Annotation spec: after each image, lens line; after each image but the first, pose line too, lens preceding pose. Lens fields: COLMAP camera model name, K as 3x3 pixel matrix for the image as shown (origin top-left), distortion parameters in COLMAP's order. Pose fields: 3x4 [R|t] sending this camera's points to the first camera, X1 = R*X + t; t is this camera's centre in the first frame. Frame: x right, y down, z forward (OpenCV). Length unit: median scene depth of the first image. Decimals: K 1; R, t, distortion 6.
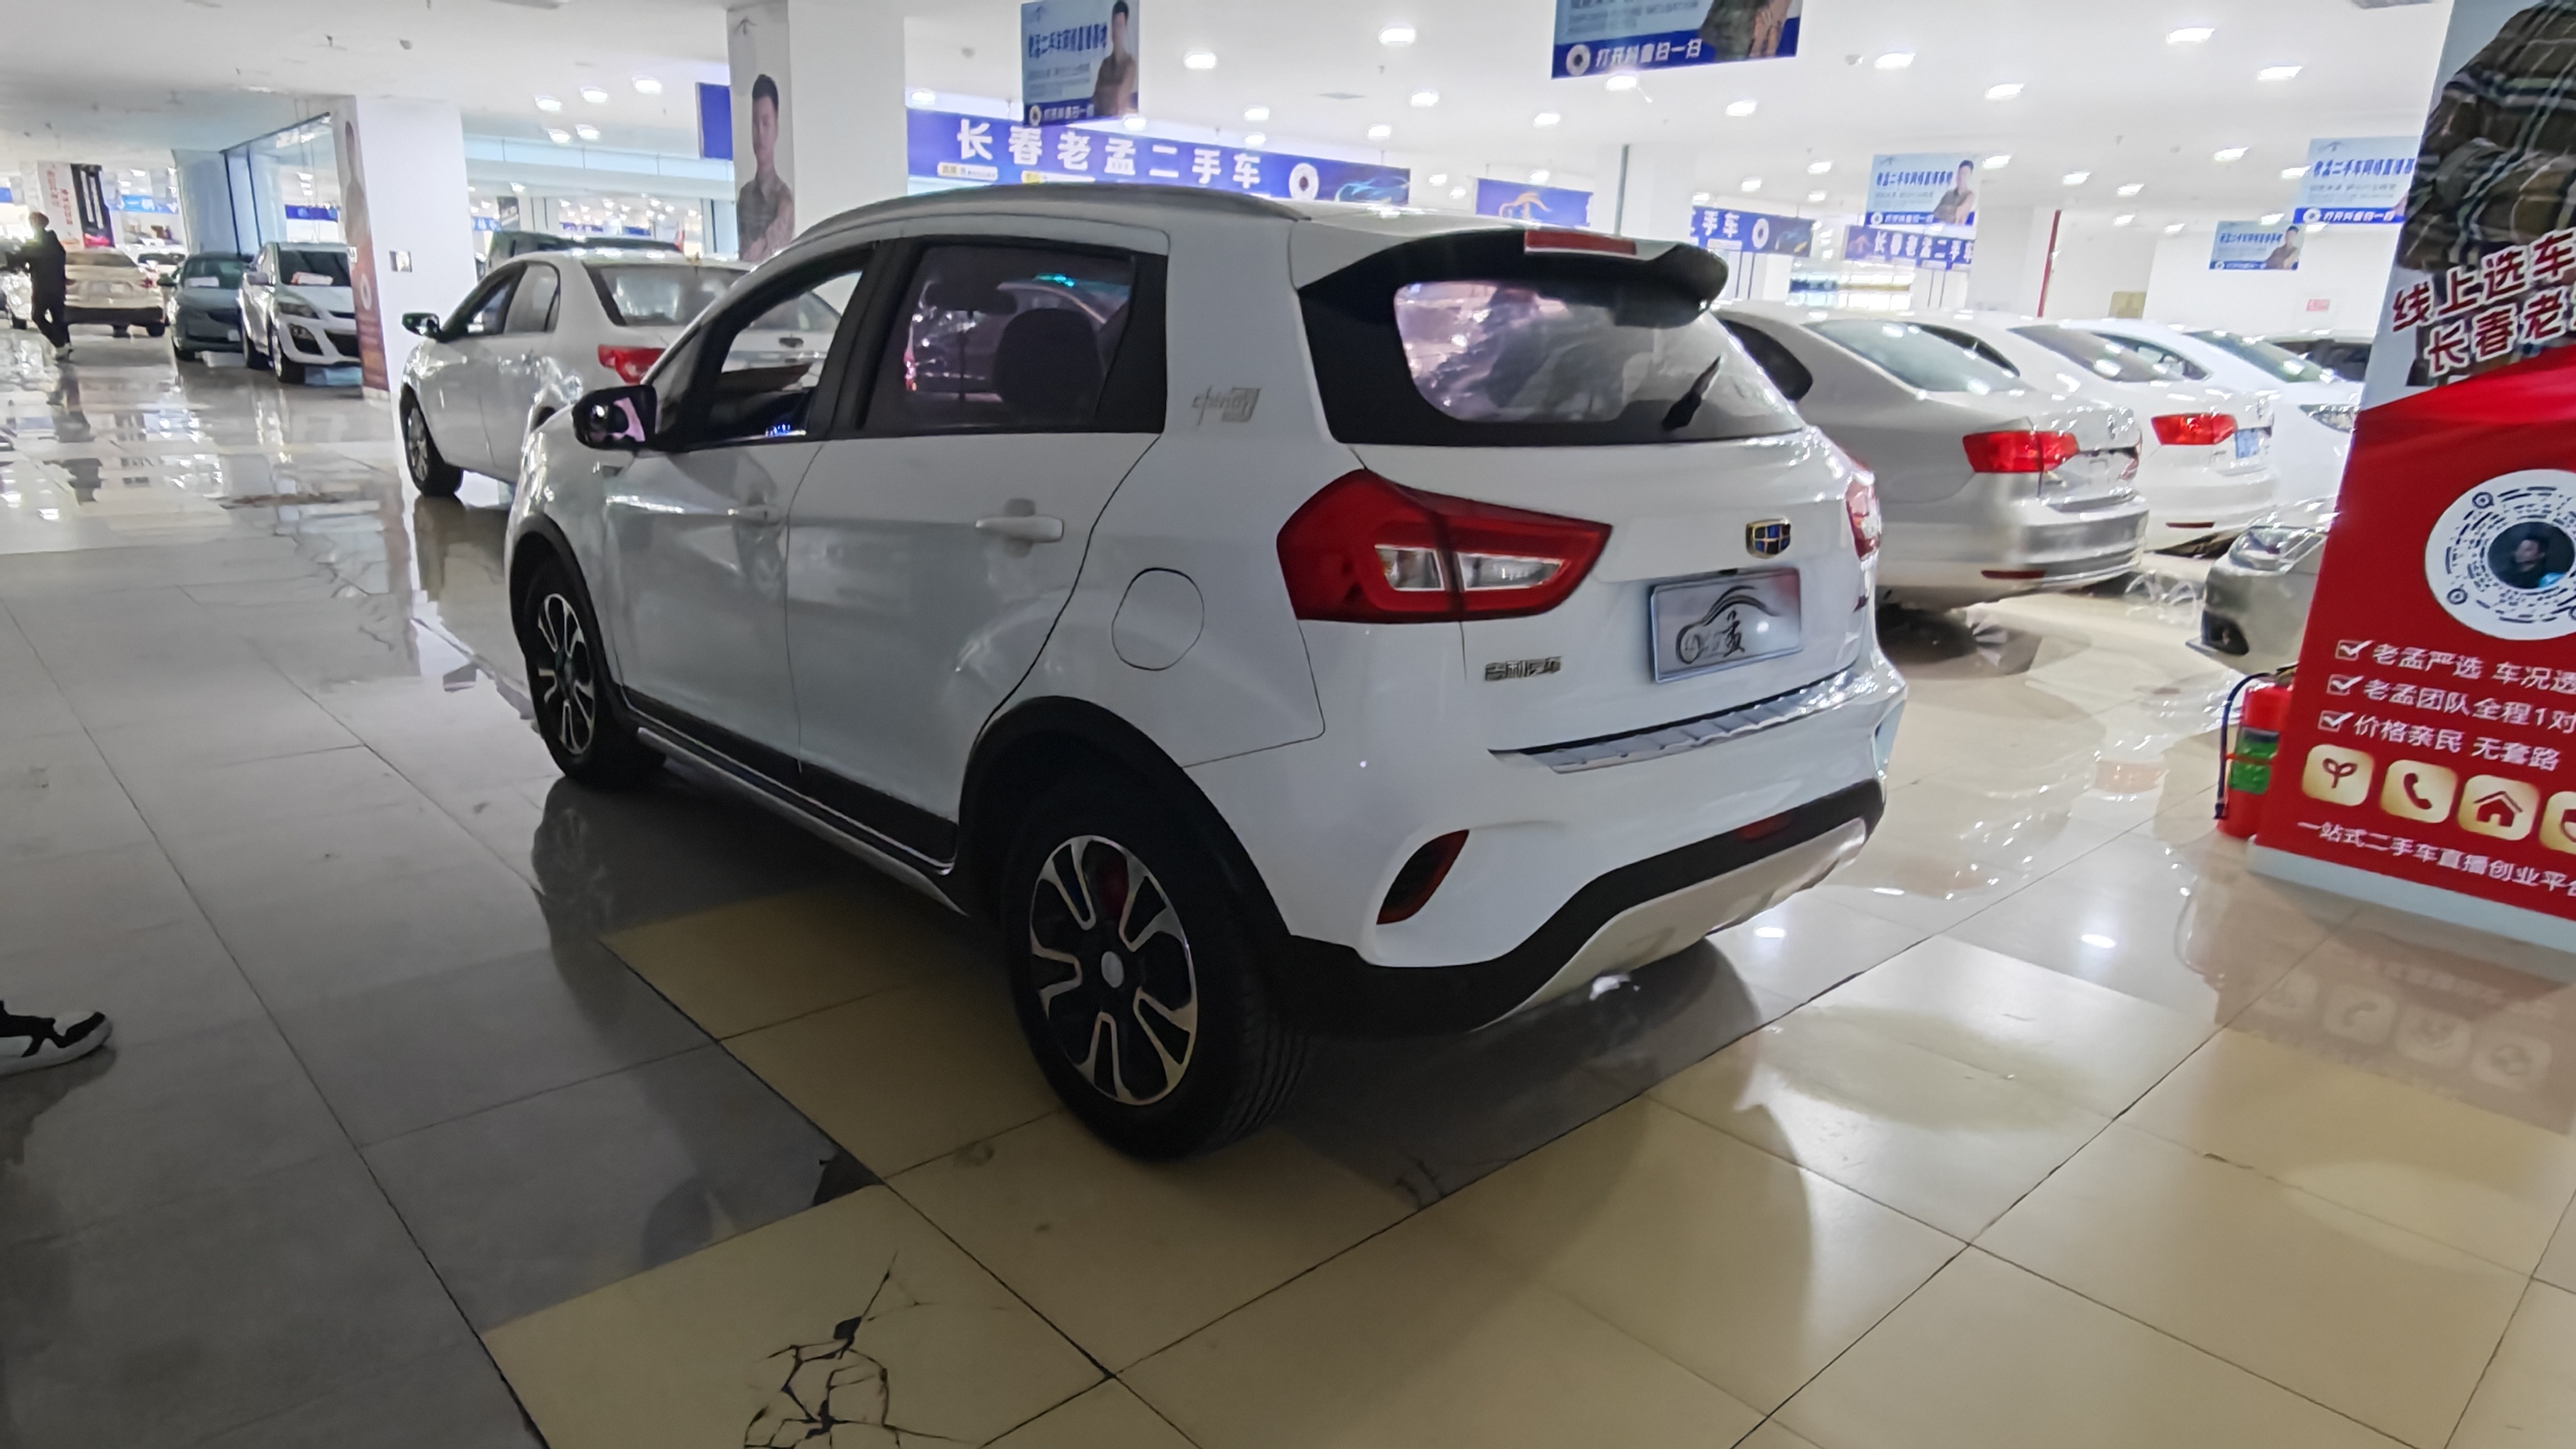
lens RADIAL K [[1567.0, 0, 1288.0], [0, 1567.0, 724.5], [0, 0, 1]] dist [0.000038, -0.002380]
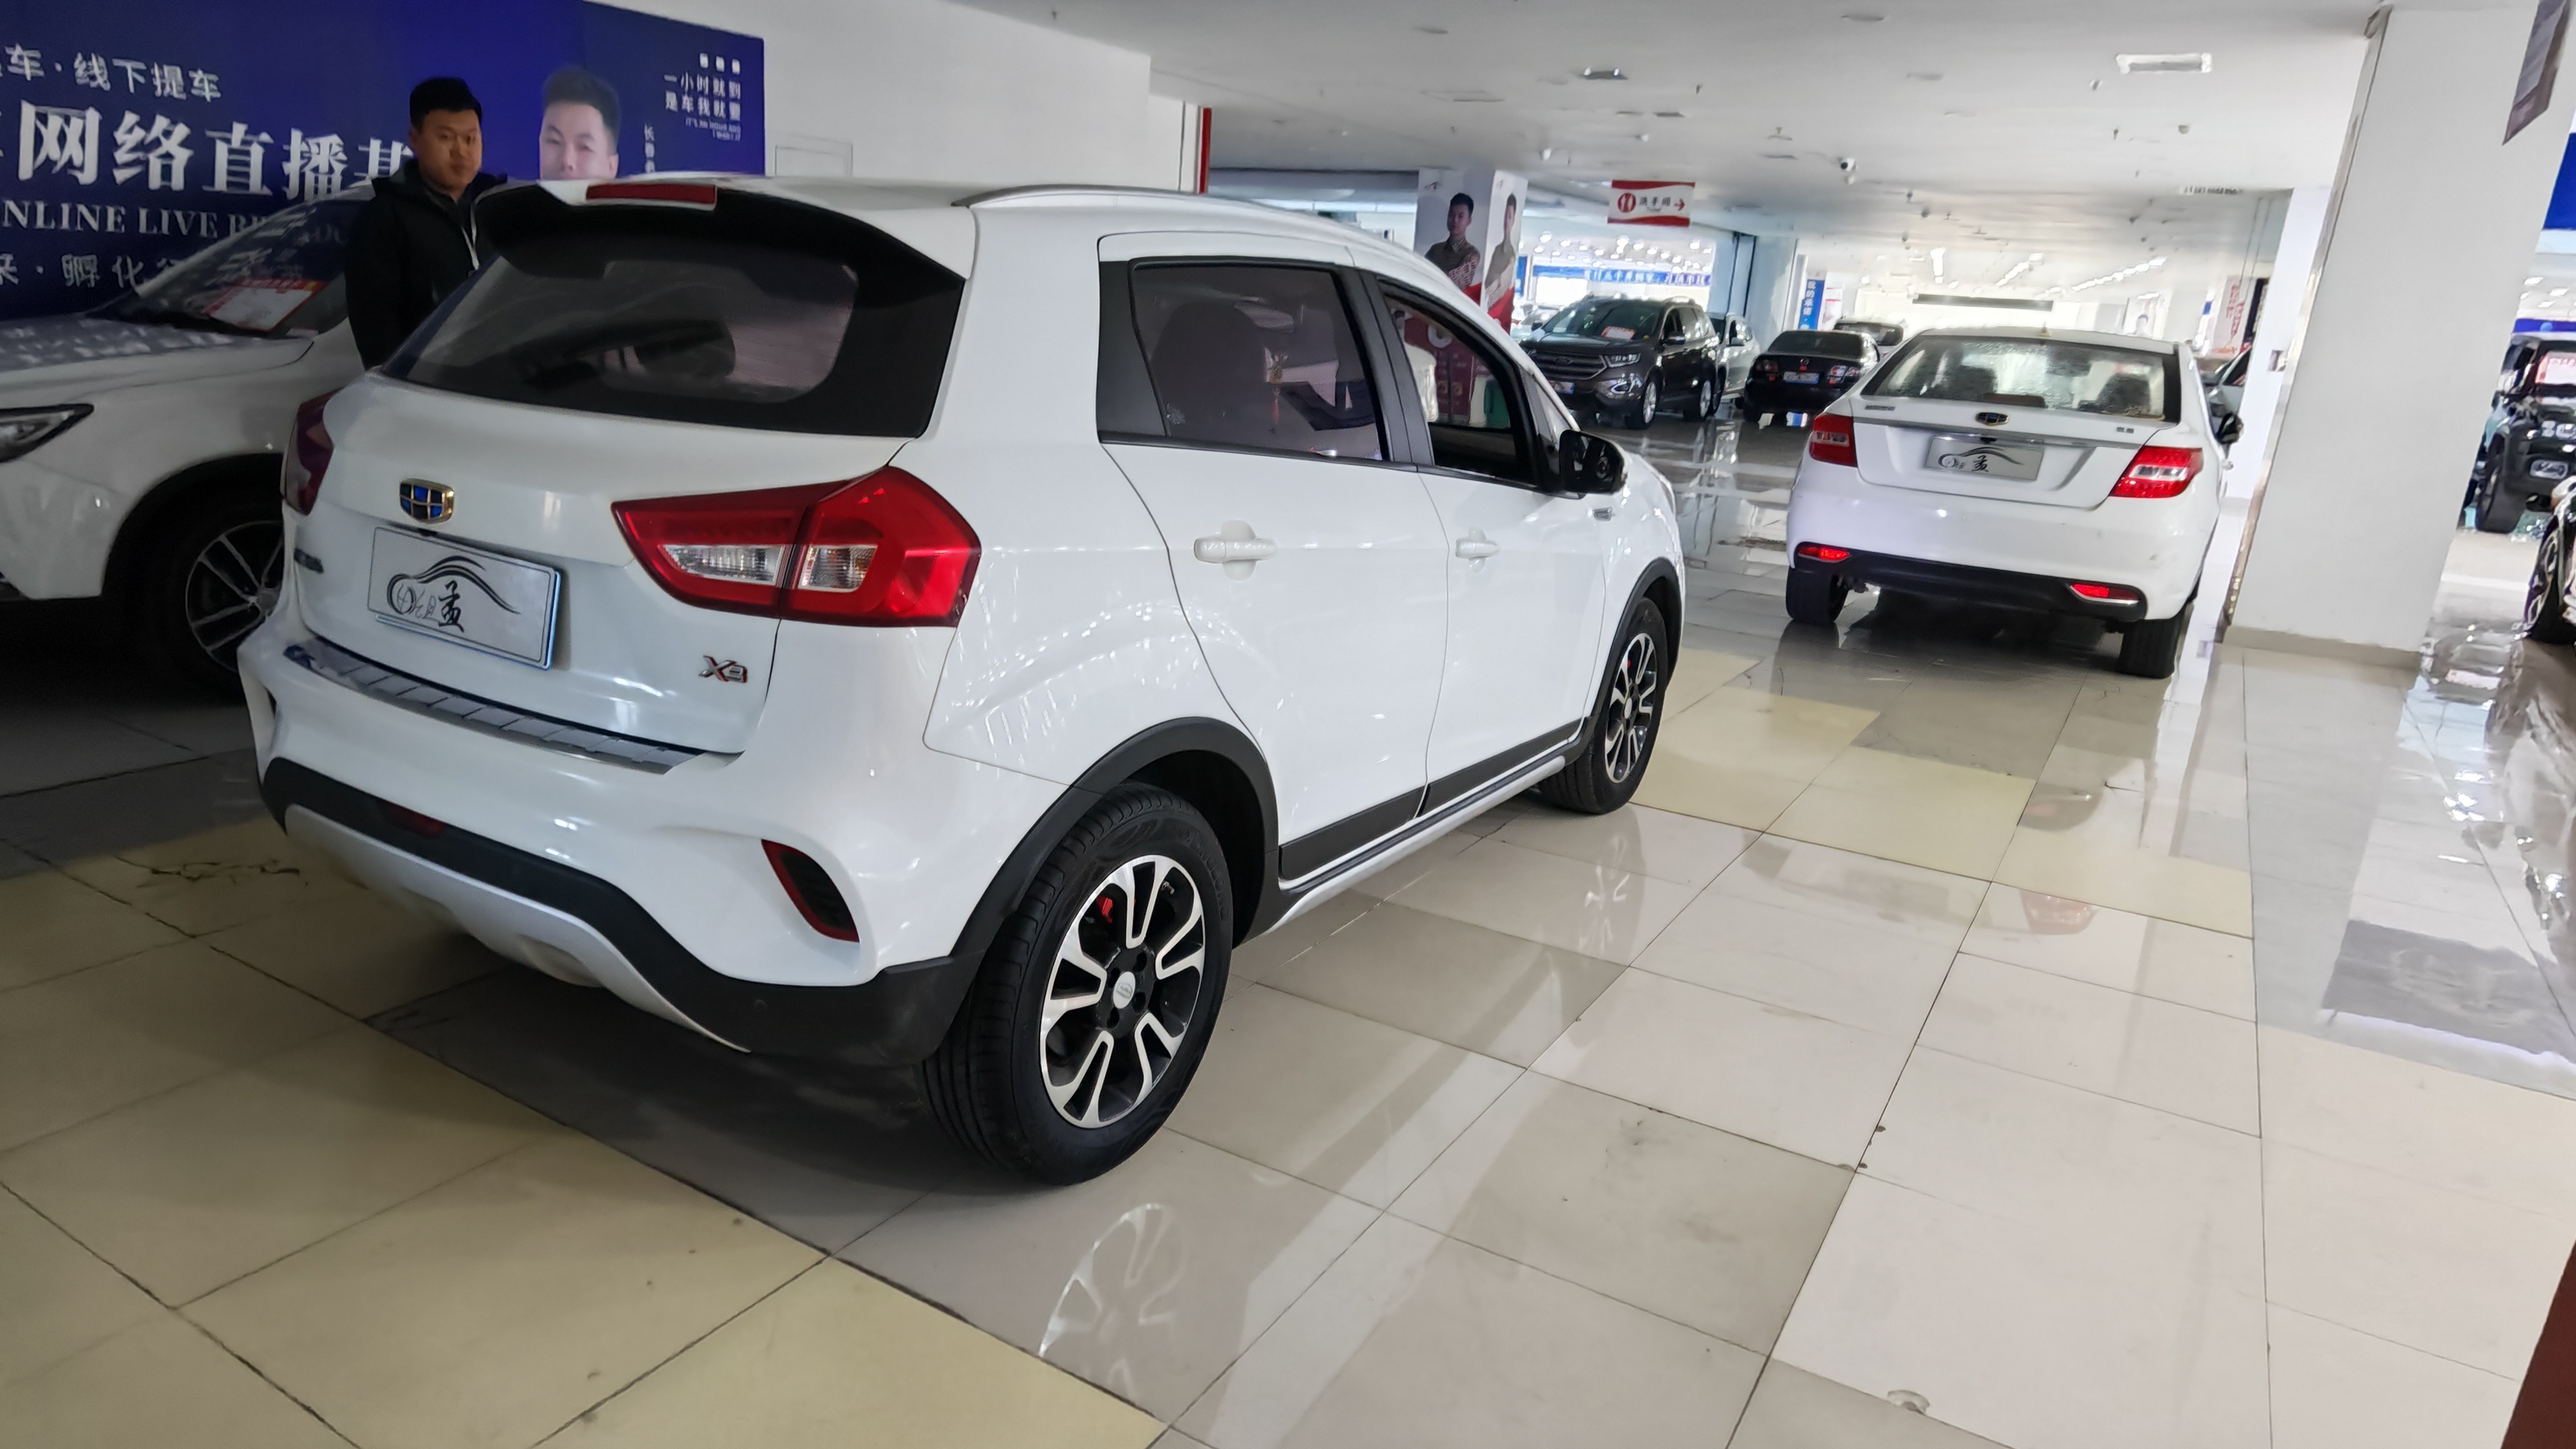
lens RADIAL K [[1605.0, 0, 1201.6], [0, 1605.0, 737.2], [0, 0, 1]] dist [-0.007167, -0.004991]
pose [[0.258989, 0.235397, -0.936757, 0.352306], [-0.300734, 0.941292, 0.153391, -0.071143], [0.917869, 0.241988, 0.314576, 0.306446]]
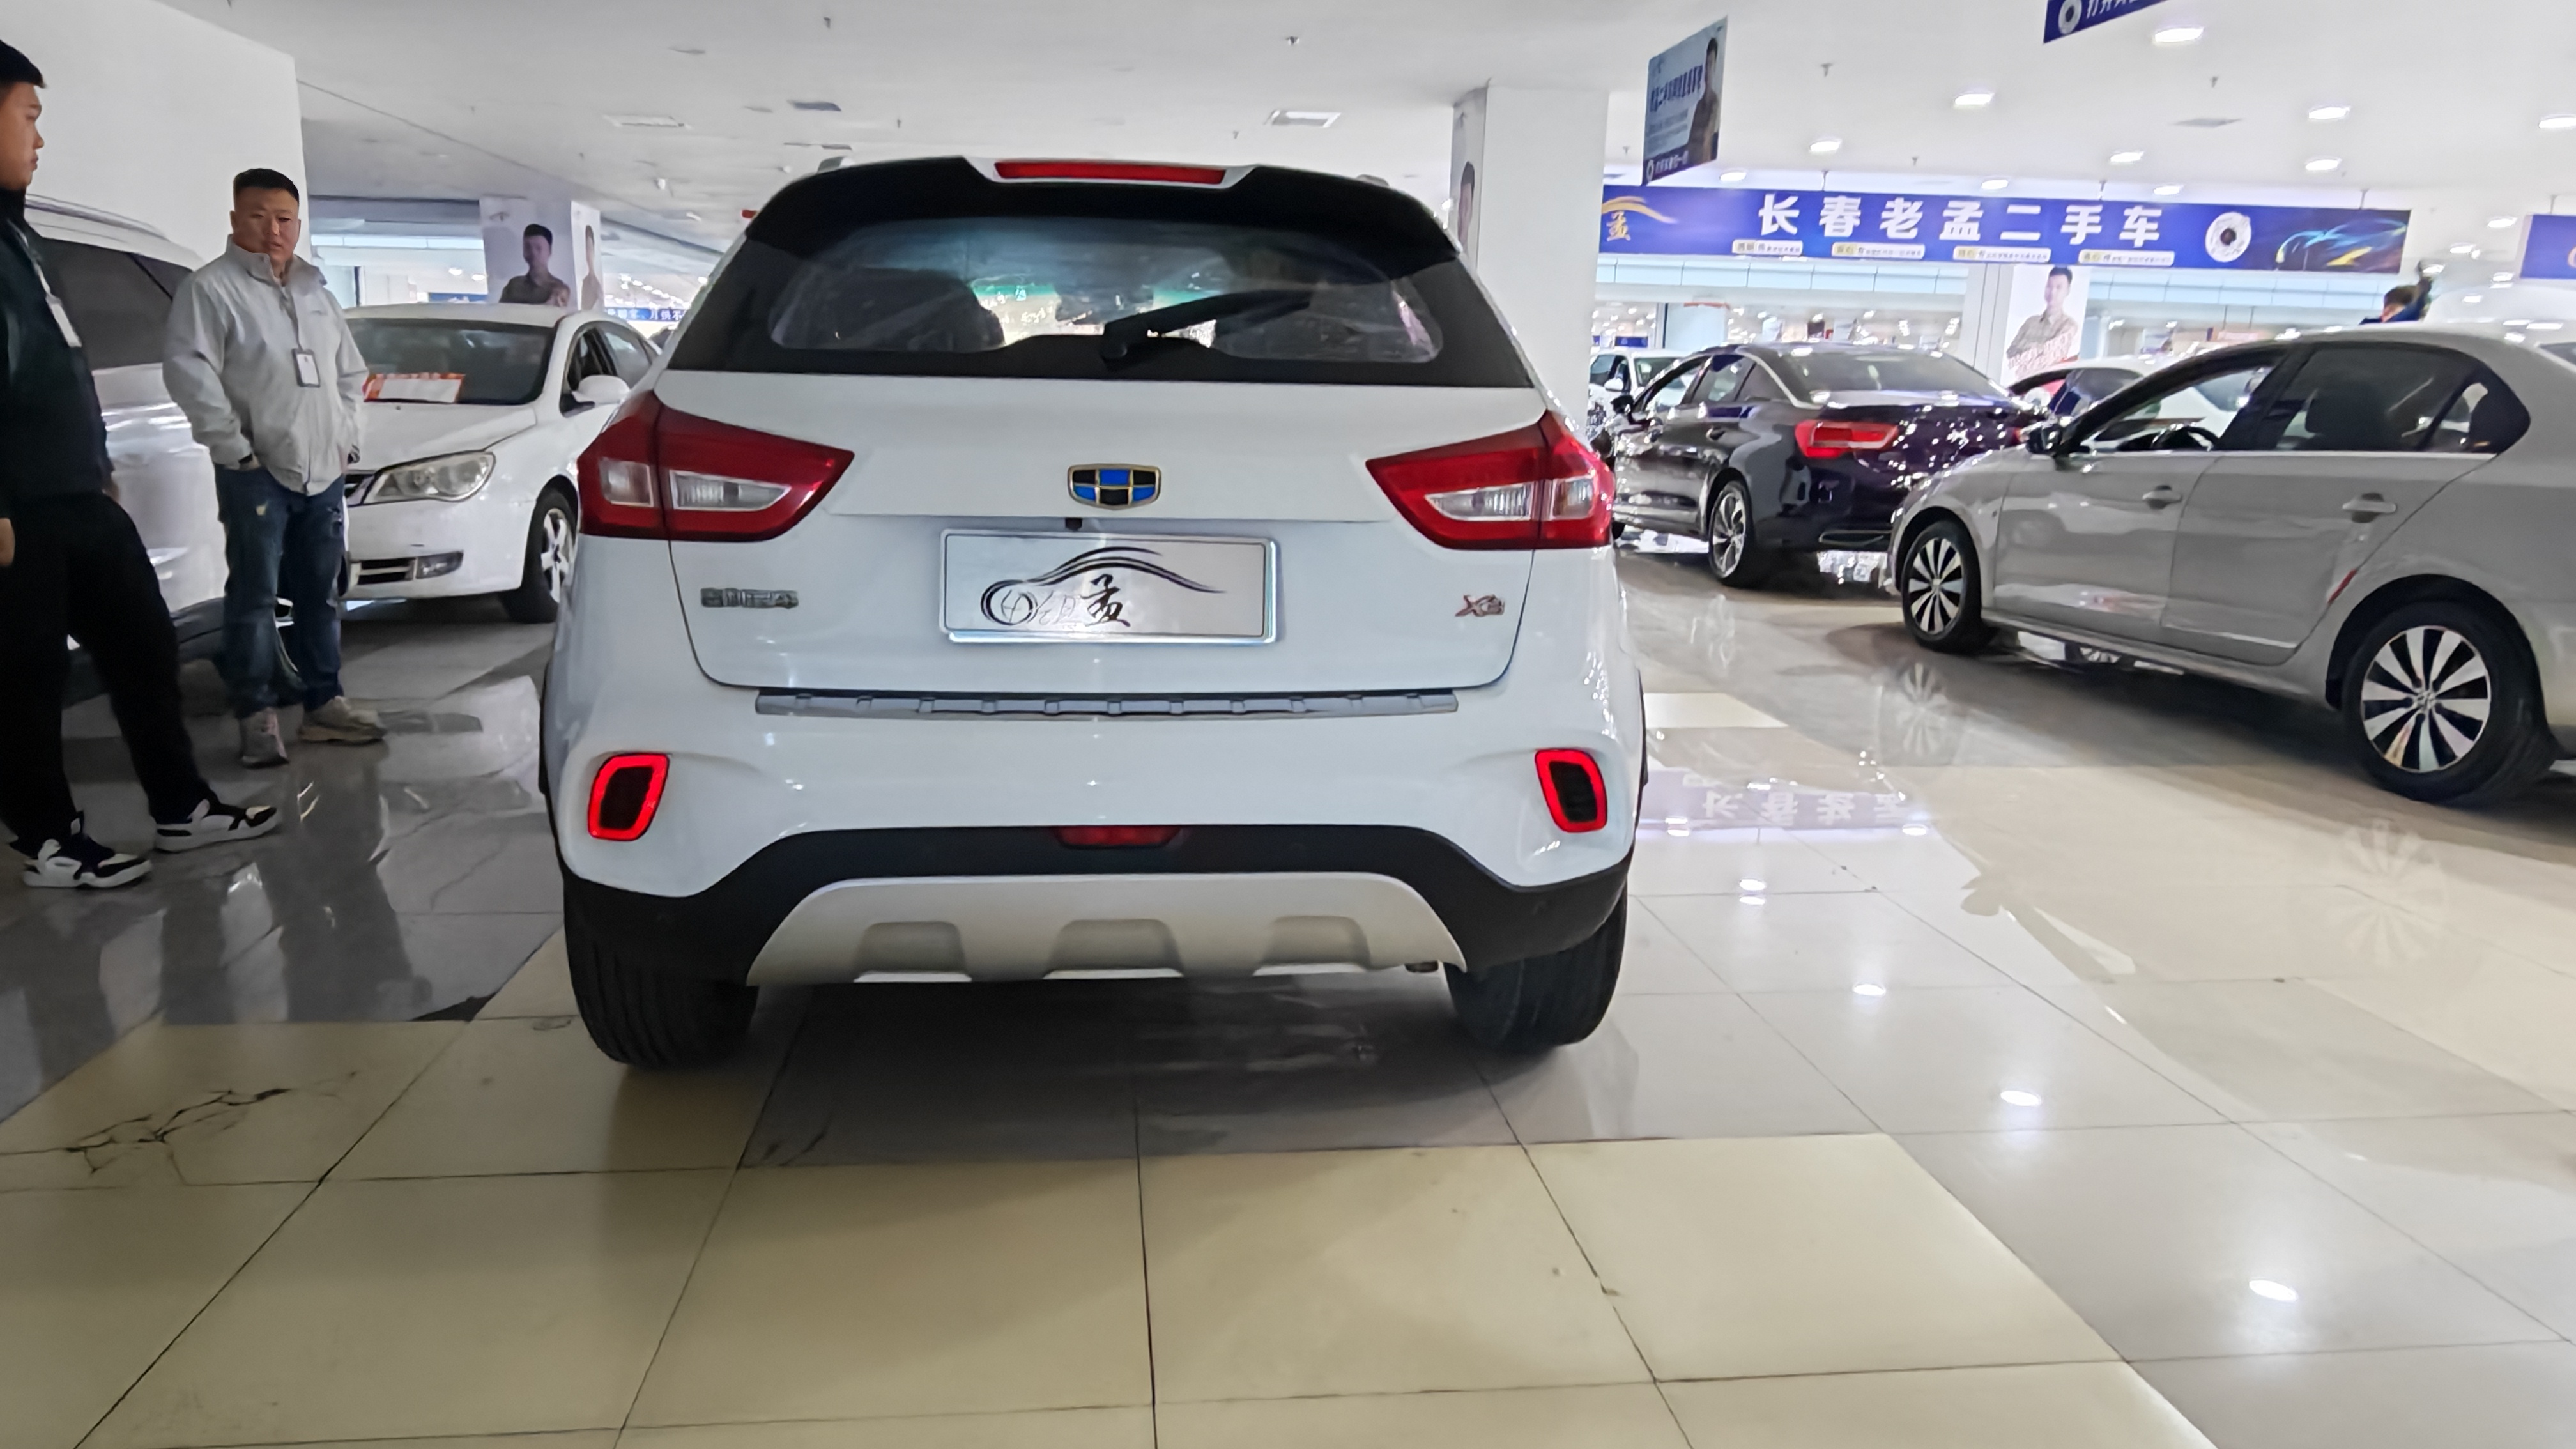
lens RADIAL K [[1593.5, 0, 1248.8], [0, 1593.5, 713.5], [0, 0, 1]] dist [0.001434, 0.002008]
pose [[0.800594, 0.100380, -0.590740, 0.234743], [-0.144972, 0.989028, -0.028414, 0.004223], [0.581406, 0.108389, 0.806362, 0.096456]]
